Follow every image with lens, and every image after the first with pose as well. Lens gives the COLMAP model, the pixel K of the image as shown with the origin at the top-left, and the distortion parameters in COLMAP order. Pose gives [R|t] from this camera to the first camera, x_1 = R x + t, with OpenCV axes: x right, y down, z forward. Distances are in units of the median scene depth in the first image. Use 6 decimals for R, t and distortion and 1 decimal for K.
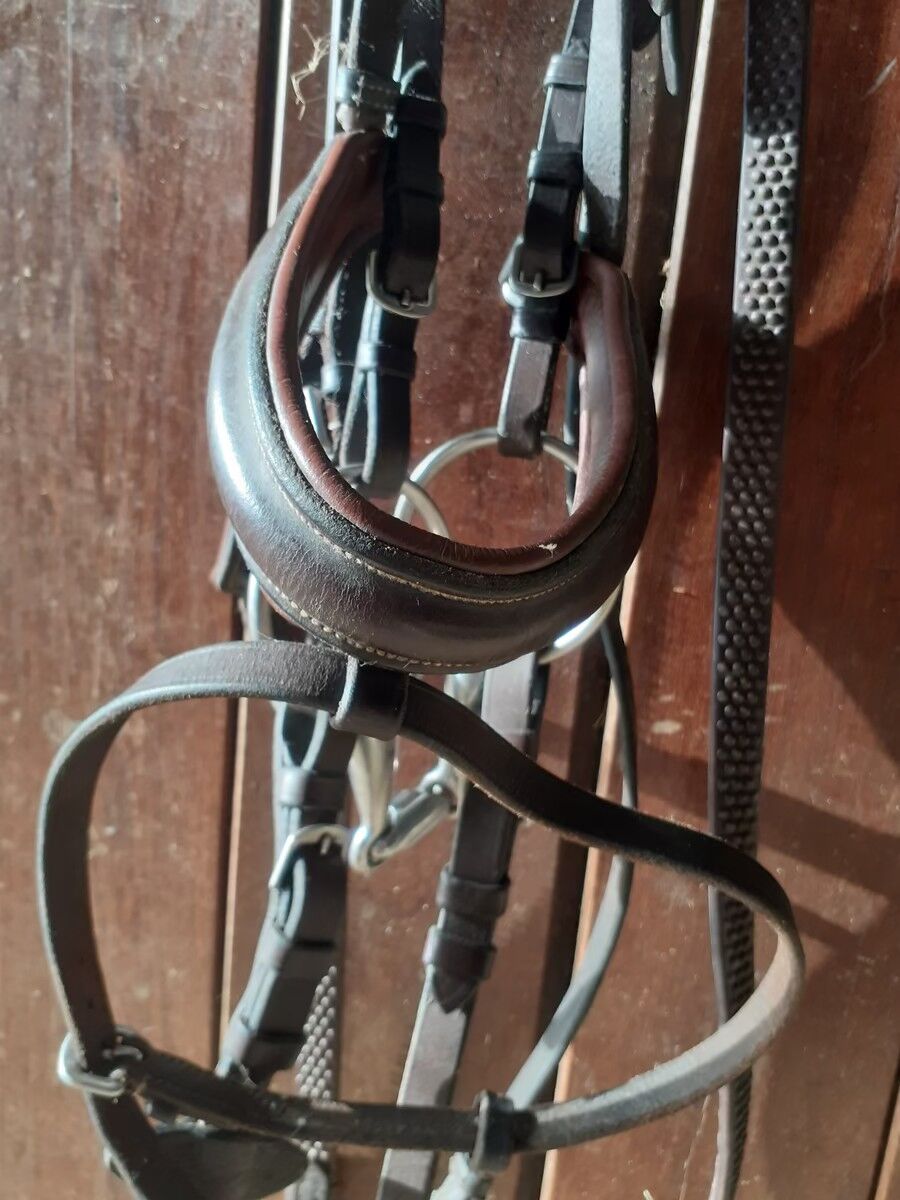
lens RADIAL K [[1058.6, 0, 452.9], [0, 1058.6, 599.6], [0, 0, 1]] dist [-0.019311, 0.001941]
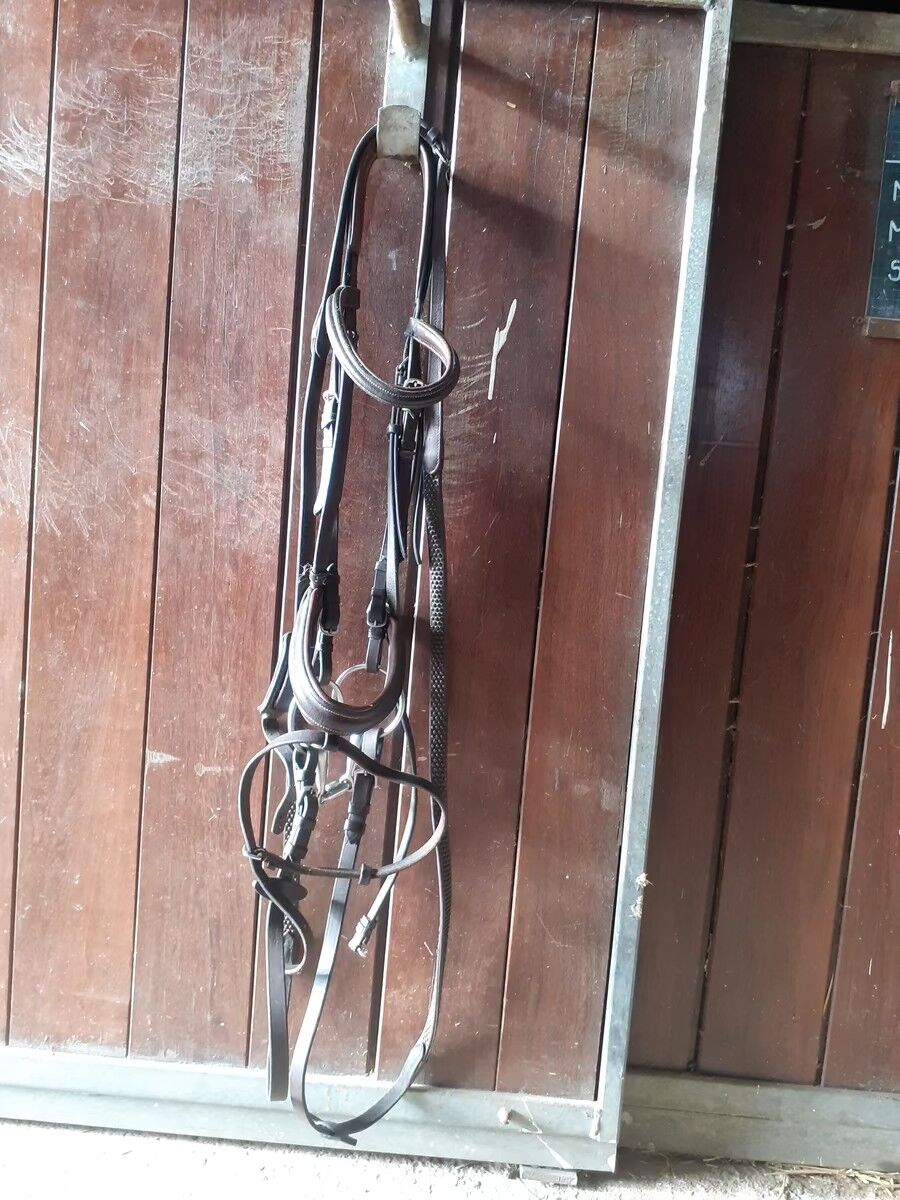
lens RADIAL K [[1058.6, 0, 450.3], [0, 1058.6, 608.7], [0, 0, 1]] dist [-0.019311, 0.001941]
pose [[0.993222, -0.023945, 0.113739, -0.043462], [0.034326, 0.995331, -0.090207, -0.023150], [-0.111048, 0.093500, 0.989407, -1.946613]]
